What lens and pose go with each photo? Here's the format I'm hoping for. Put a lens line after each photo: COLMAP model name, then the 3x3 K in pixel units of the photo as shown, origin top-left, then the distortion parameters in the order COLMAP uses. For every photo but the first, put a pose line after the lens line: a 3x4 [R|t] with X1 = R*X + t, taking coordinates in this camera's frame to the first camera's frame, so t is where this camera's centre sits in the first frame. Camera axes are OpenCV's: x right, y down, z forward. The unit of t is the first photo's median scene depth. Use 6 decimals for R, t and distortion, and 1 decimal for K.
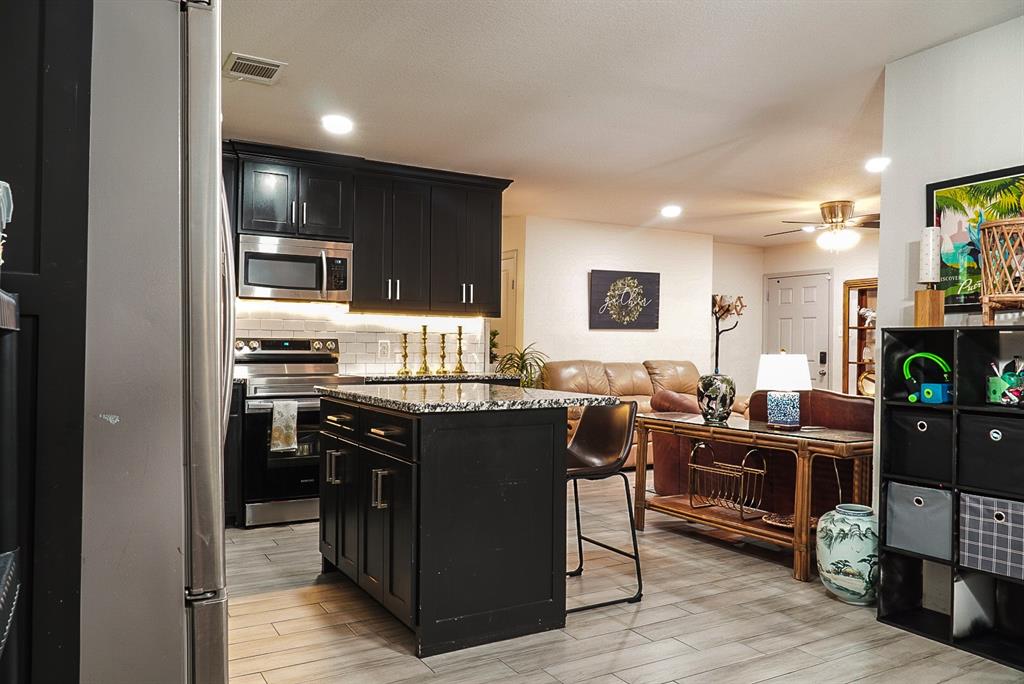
lens RADIAL K [[762.1, 0, 511.3], [0, 762.1, 346.9], [0, 0, 1]] dist [-0.054375, 0.061270]
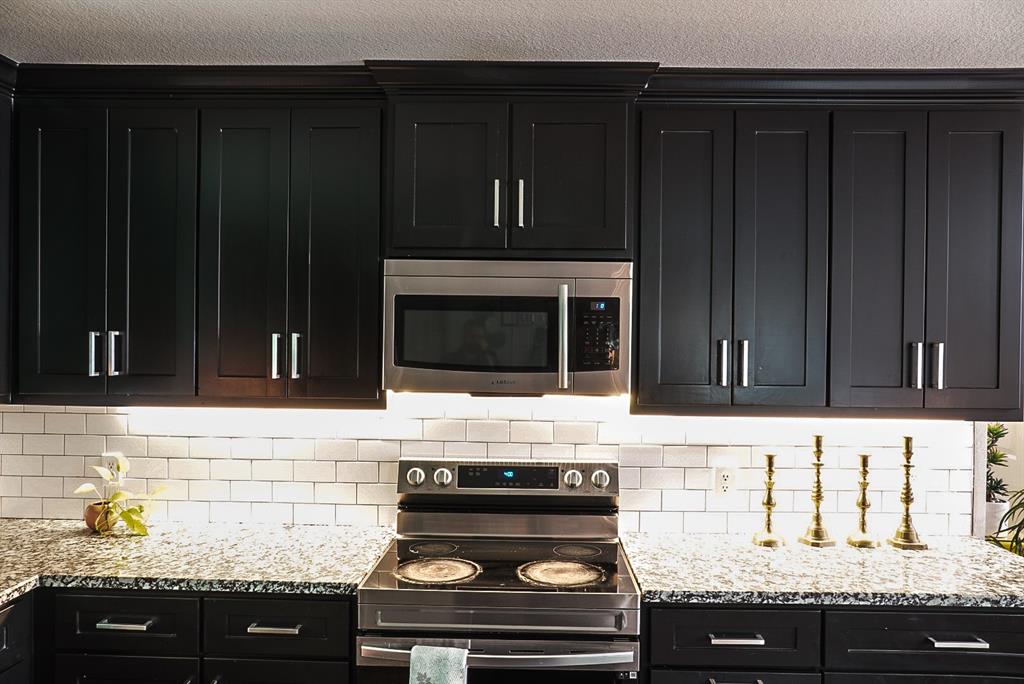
lens RADIAL K [[762.1, 0, 511.3], [0, 762.1, 346.9], [0, 0, 1]] dist [-0.054375, 0.061270]
pose [[0.846397, 0.004987, -0.532528, -0.033606], [-0.004645, 0.999987, 0.001982, -0.085259], [0.532531, 0.000796, 0.846410, 0.574135]]
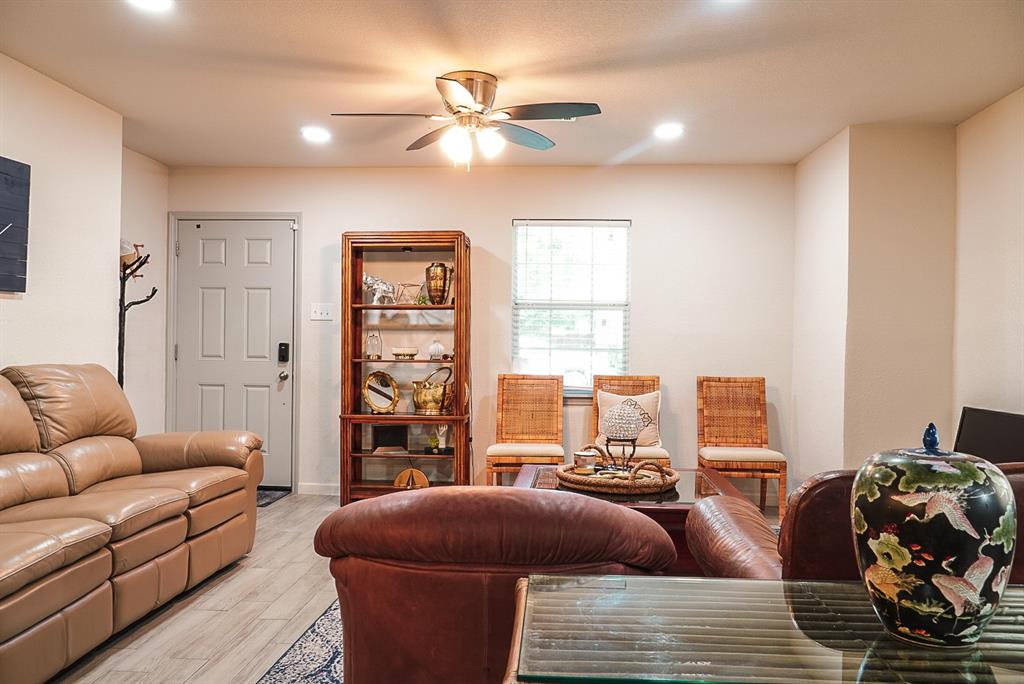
lens RADIAL K [[762.1, 0, 511.3], [0, 762.1, 346.9], [0, 0, 1]] dist [-0.054375, 0.061270]
pose [[0.555787, -0.007147, 0.831294, -0.020023], [-0.010605, 0.999821, 0.015686, -0.003446], [-0.831257, -0.017533, 0.555612, 0.813018]]
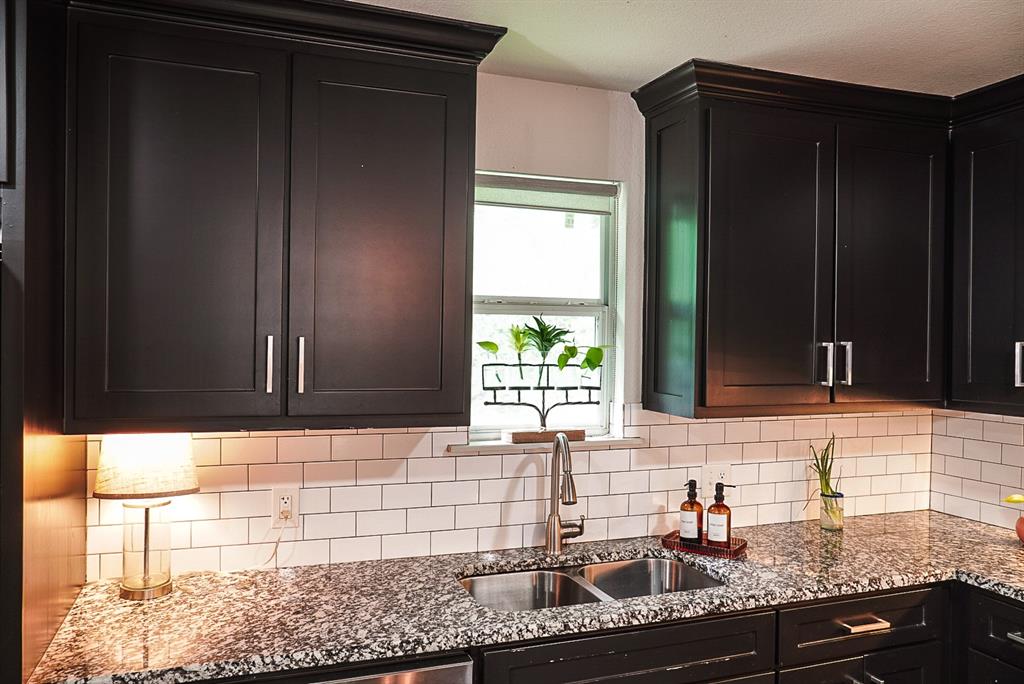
lens RADIAL K [[762.1, 0, 511.3], [0, 762.1, 346.9], [0, 0, 1]] dist [-0.054375, 0.061270]
pose [[-0.172044, -0.003440, -0.985083, 0.009212], [-0.012044, 0.999927, -0.001388, -0.085253], [0.985016, 0.011626, -0.172073, 0.600979]]
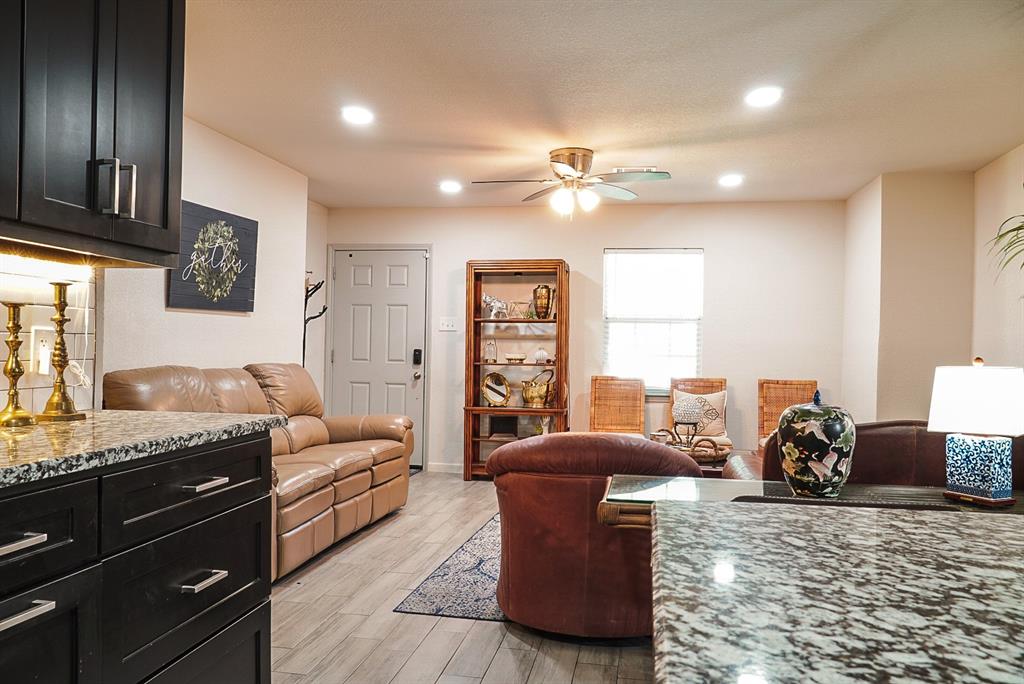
lens RADIAL K [[762.1, 0, 511.3], [0, 762.1, 346.9], [0, 0, 1]] dist [-0.054375, 0.061270]
pose [[0.649320, 0.004942, 0.760499, -0.214374], [-0.015434, 0.999859, 0.006680, -0.004249], [-0.760359, -0.016075, 0.649304, 0.685615]]
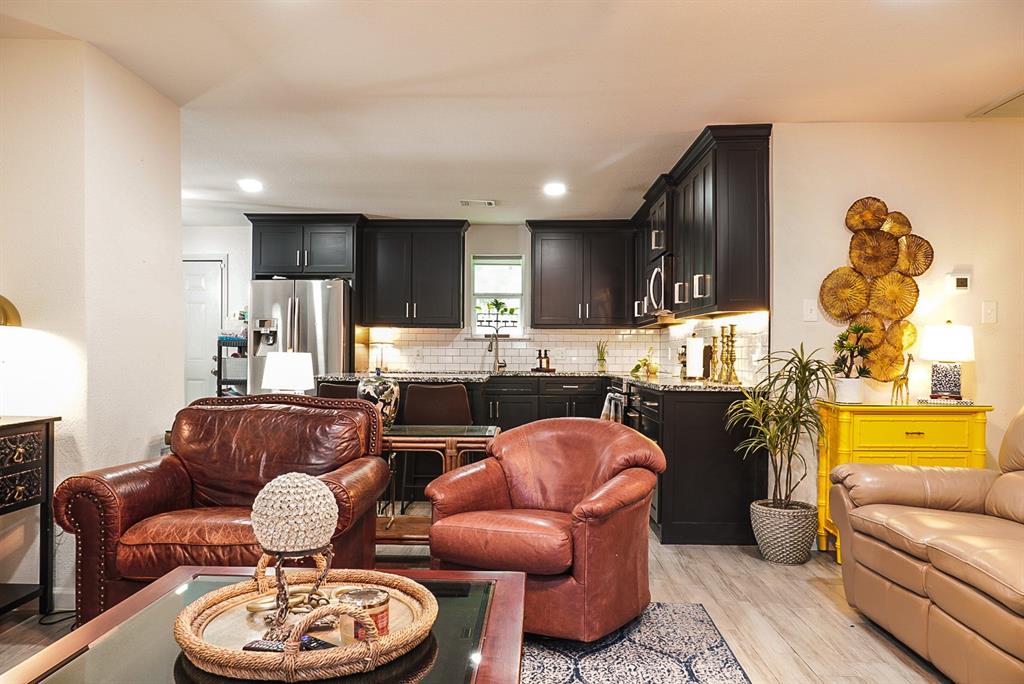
lens RADIAL K [[762.1, 0, 511.3], [0, 762.1, 346.9], [0, 0, 1]] dist [-0.054375, 0.061270]
pose [[-0.517956, -0.019470, -0.855186, 0.796259], [-0.011975, 0.999808, -0.015510, 0.011432], [0.855323, 0.002207, -0.518090, 1.330674]]
